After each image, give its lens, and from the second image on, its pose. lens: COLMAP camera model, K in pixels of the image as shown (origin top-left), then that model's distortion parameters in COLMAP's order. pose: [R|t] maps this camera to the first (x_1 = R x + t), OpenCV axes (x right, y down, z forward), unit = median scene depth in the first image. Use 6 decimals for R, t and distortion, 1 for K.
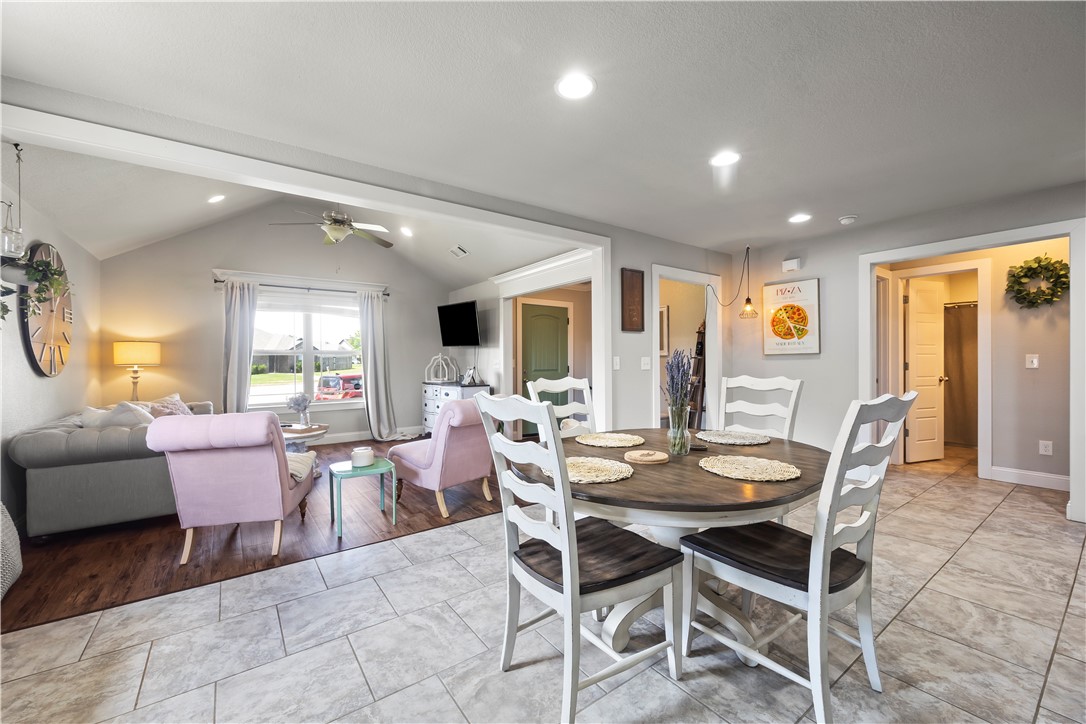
lens RADIAL K [[437.8, 0, 529.4], [0, 437.8, 372.2], [0, 0, 1]] dist [0.003976, -0.000719]
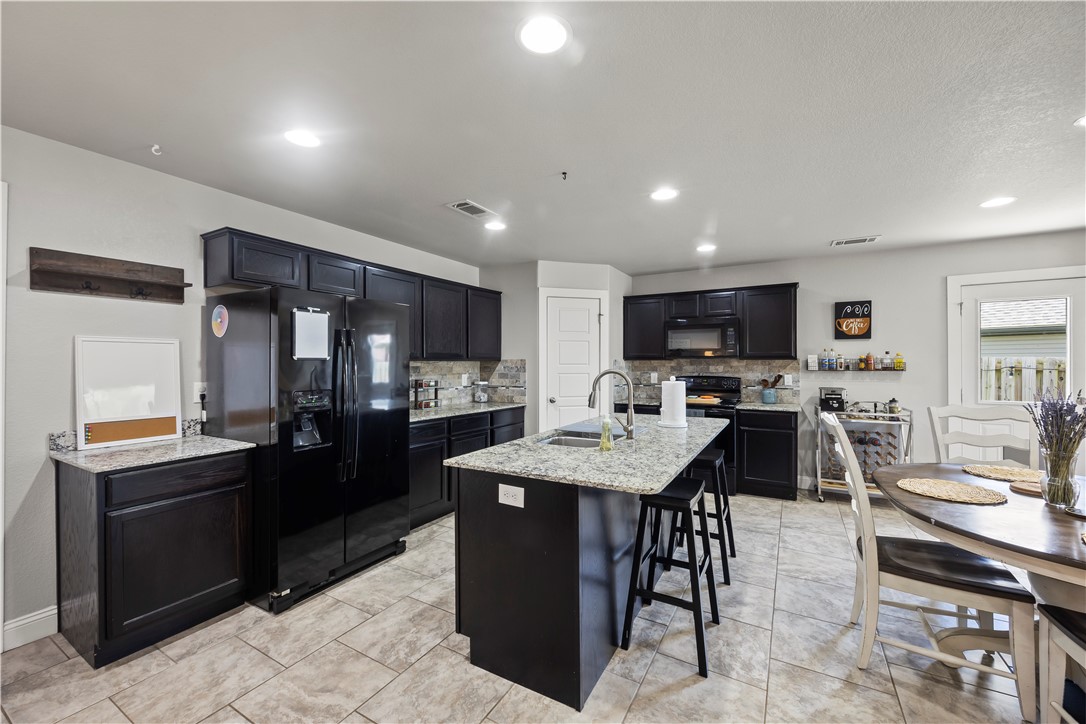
lens RADIAL K [[437.8, 0, 538.2], [0, 437.8, 363.2], [0, 0, 1]] dist [0.003976, -0.000719]
pose [[-0.914050, 0.008653, -0.405509, 1.068449], [-0.003622, 0.999558, 0.029493, -0.076635], [0.405585, 0.028427, -0.913615, 0.879897]]
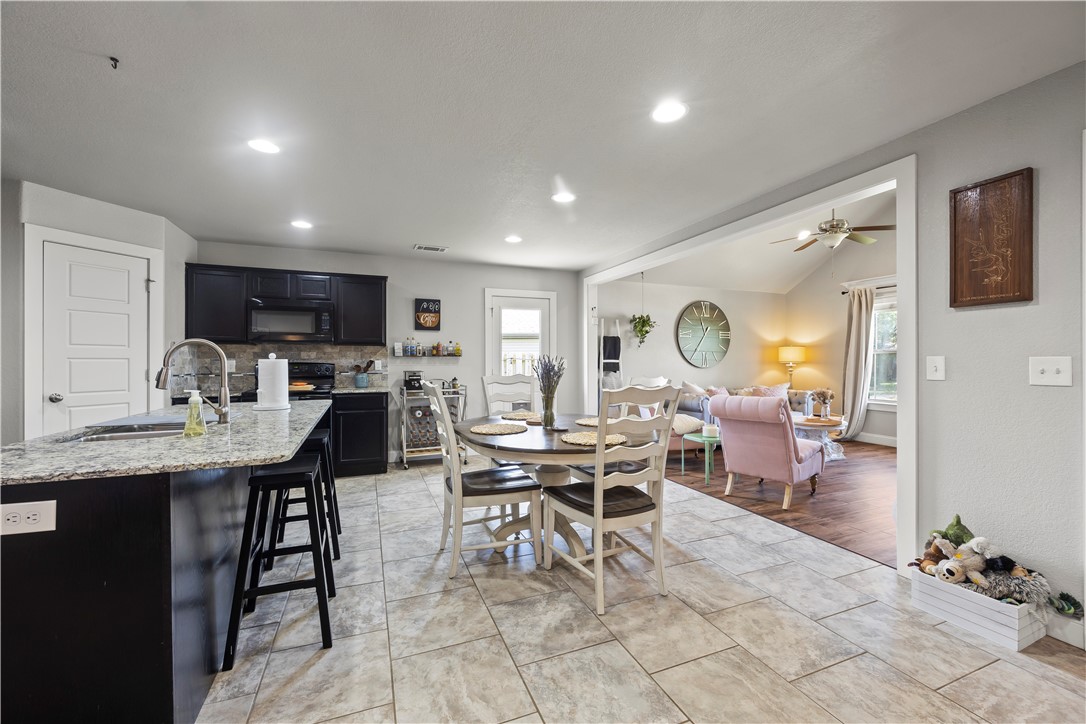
lens RADIAL K [[437.8, 0, 542.1], [0, 437.8, 361.0], [0, 0, 1]] dist [0.003976, -0.000719]
pose [[-0.241714, 0.007415, -0.970319, 1.119470], [-0.024860, 0.999595, 0.013832, -0.030074], [0.970029, 0.027466, -0.241432, 0.844268]]
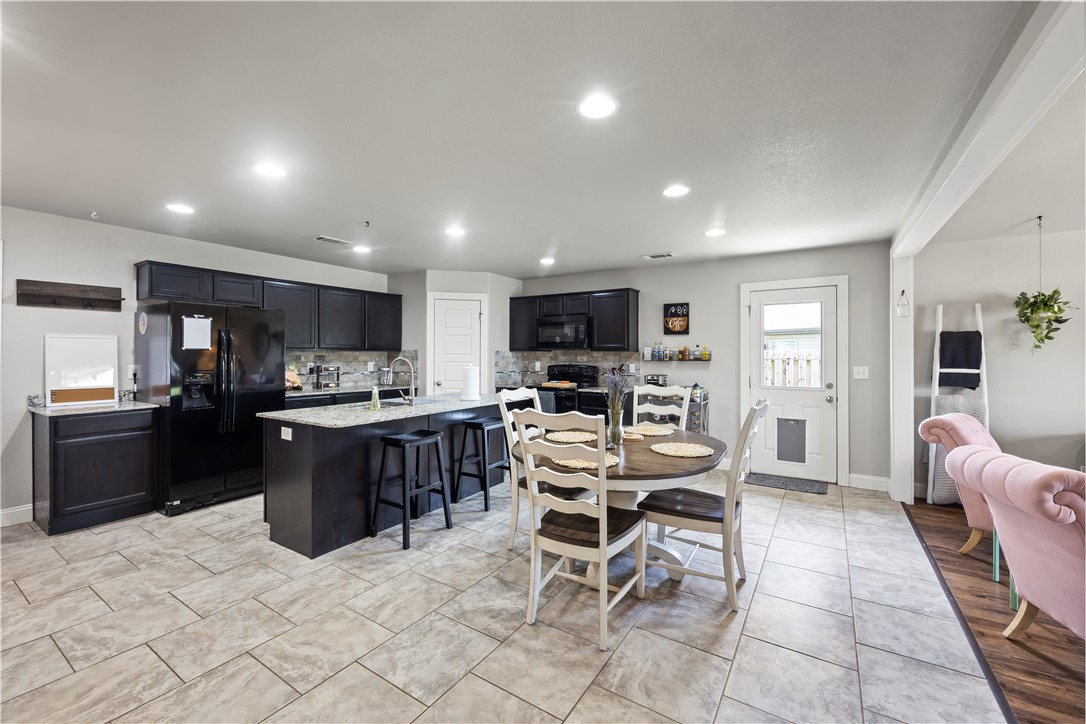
lens RADIAL K [[437.8, 0, 525.6], [0, 437.8, 356.5], [0, 0, 1]] dist [0.003976, -0.000719]
pose [[-0.936169, 0.006259, -0.351493, 0.707654], [-0.006467, 0.999366, 0.035021, -0.087663], [0.351490, 0.035059, -0.935535, 1.410717]]
